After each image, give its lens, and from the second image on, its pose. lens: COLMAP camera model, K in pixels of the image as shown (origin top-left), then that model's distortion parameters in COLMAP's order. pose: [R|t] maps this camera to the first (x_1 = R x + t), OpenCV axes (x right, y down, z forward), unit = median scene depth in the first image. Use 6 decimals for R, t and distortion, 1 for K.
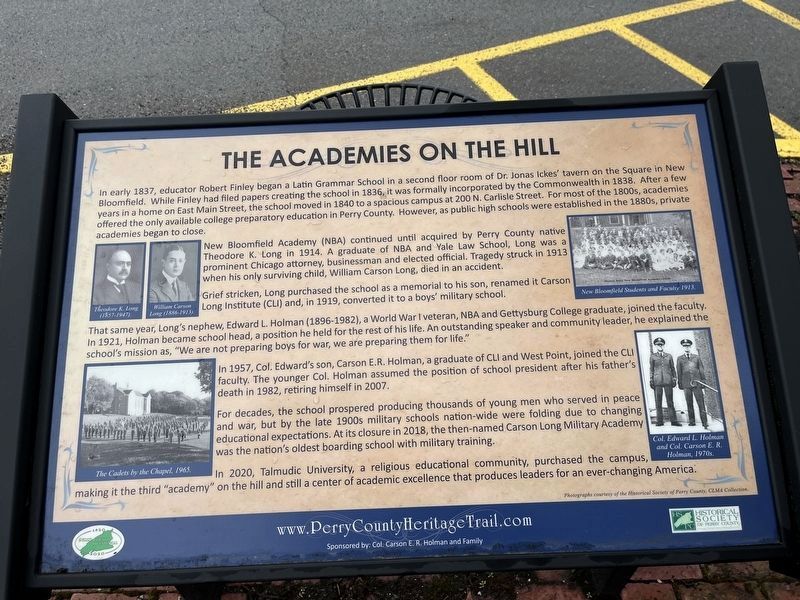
lens RADIAL K [[609.2, 0, 400.8], [0, 609.2, 300.3], [0, 0, 1]] dist [0.003104, -0.005645]
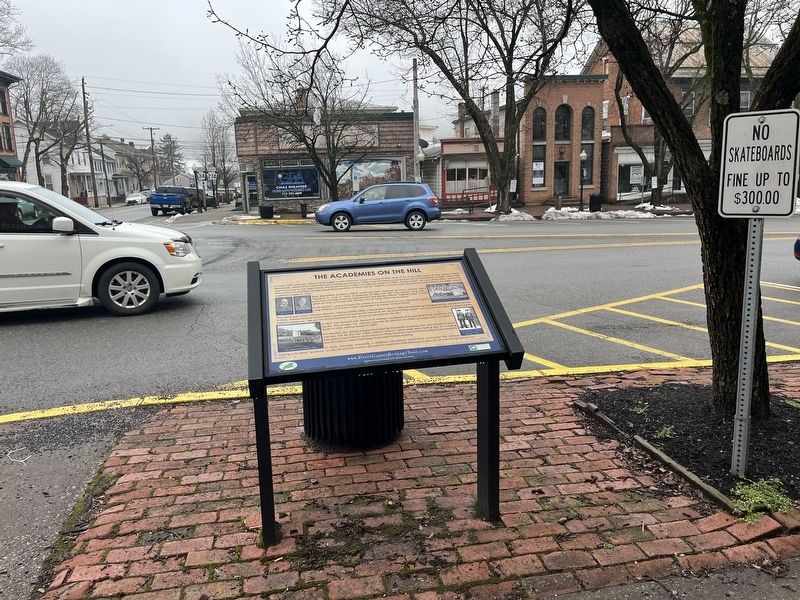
lens RADIAL K [[609.2, 0, 398.1], [0, 609.2, 298.1], [0, 0, 1]] dist [0.003104, -0.005645]
pose [[0.984664, -0.030393, 0.171793, -0.448555], [0.124542, 0.812028, -0.570175, 1.823909], [-0.122172, 0.582826, 0.803360, -1.602623]]
